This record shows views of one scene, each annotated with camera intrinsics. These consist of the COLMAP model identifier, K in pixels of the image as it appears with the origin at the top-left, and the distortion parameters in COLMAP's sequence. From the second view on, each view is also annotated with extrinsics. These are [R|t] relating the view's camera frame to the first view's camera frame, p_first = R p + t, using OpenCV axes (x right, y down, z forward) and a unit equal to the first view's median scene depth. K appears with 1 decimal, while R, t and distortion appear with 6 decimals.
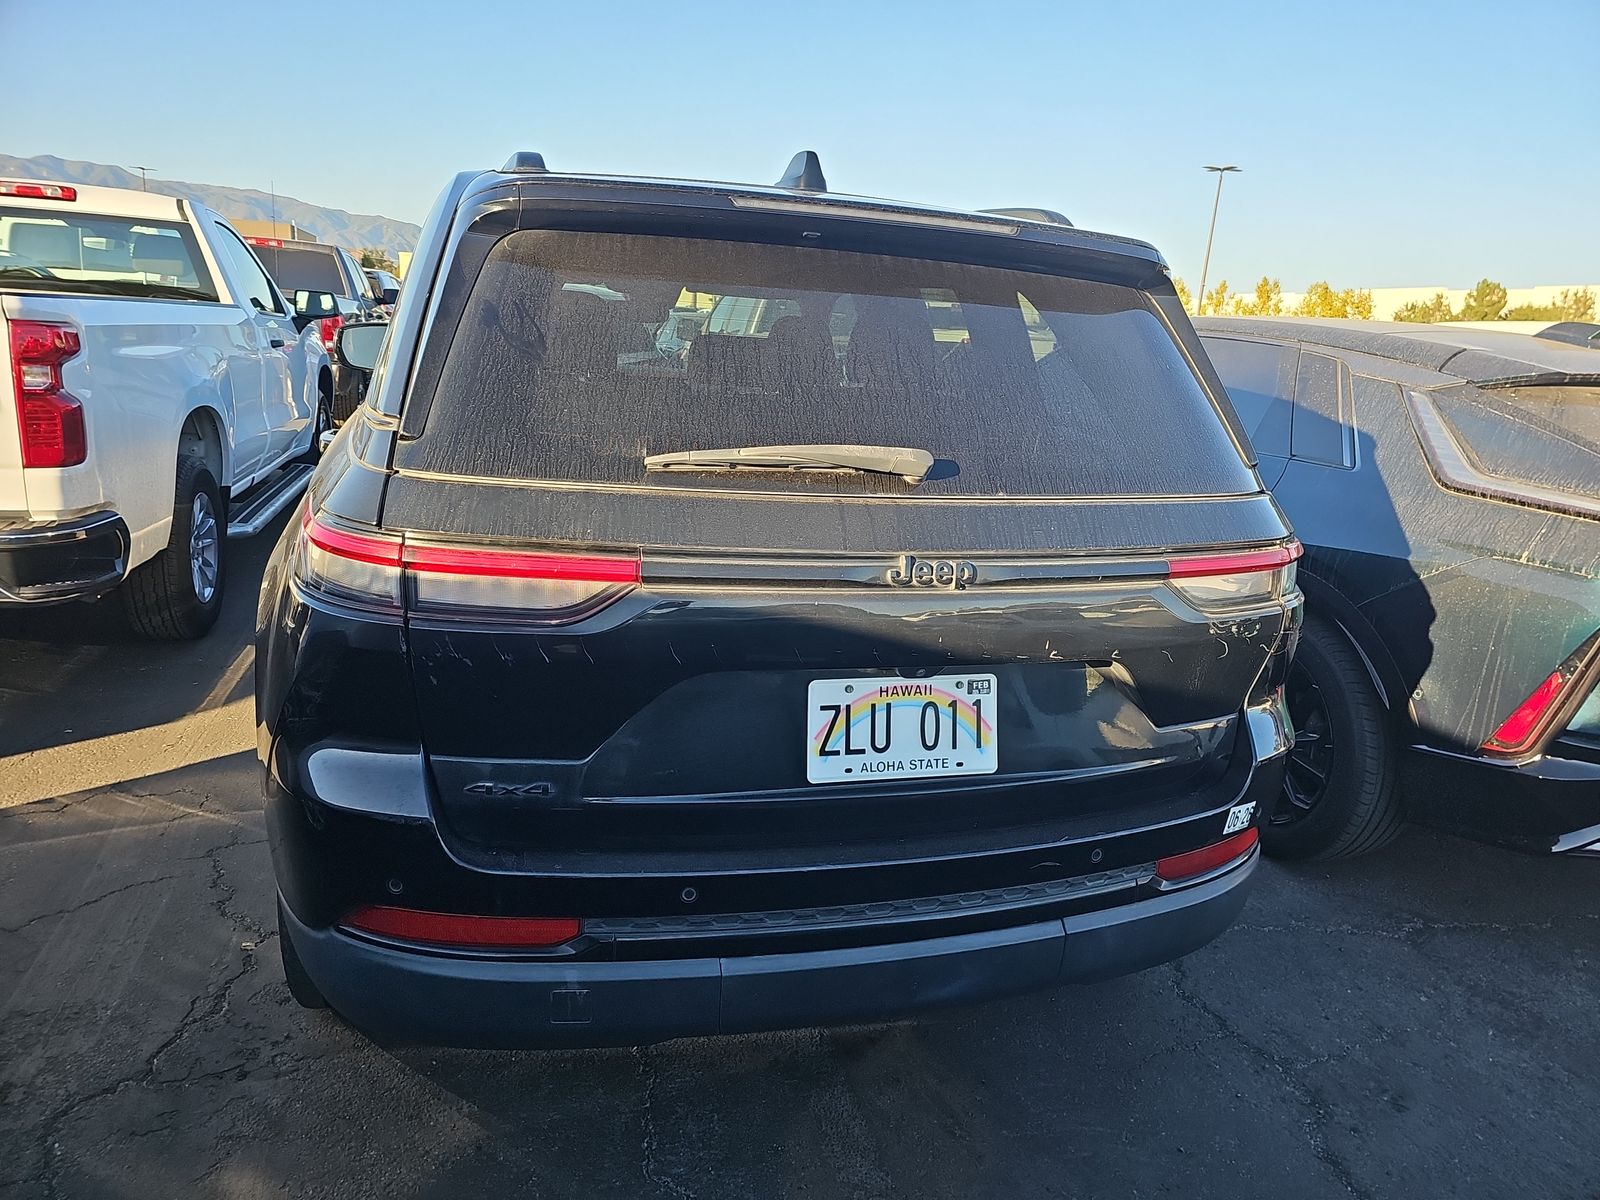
lens RADIAL K [[1104.3, 0, 870.9], [0, 1104.3, 587.4], [0, 0, 1]] dist [0.073997, -0.069542]
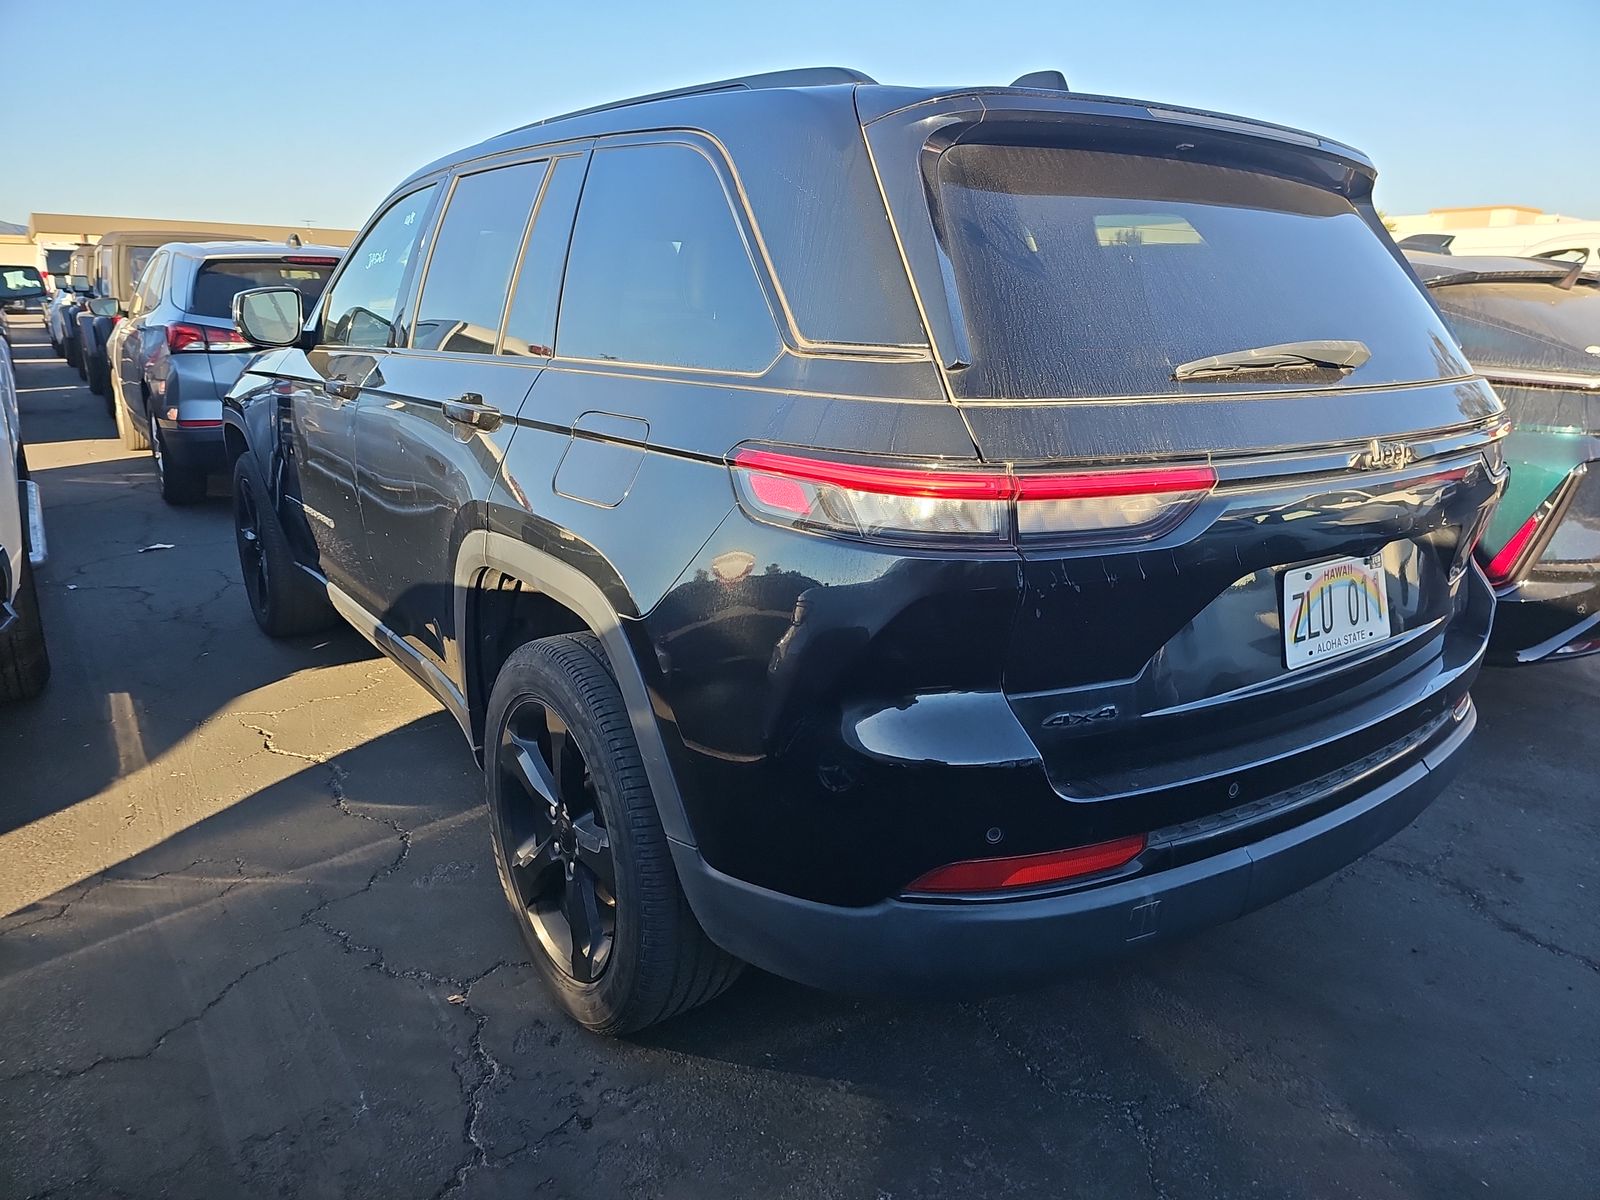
lens RADIAL K [[1097.7, 0, 806.3], [0, 1097.7, 590.1], [0, 0, 1]] dist [0.104151, -0.144670]
pose [[0.937473, -0.136183, 0.320310, -0.807738], [0.125000, 0.990613, 0.055320, -0.013439], [-0.324837, -0.011822, 0.945696, 0.149916]]
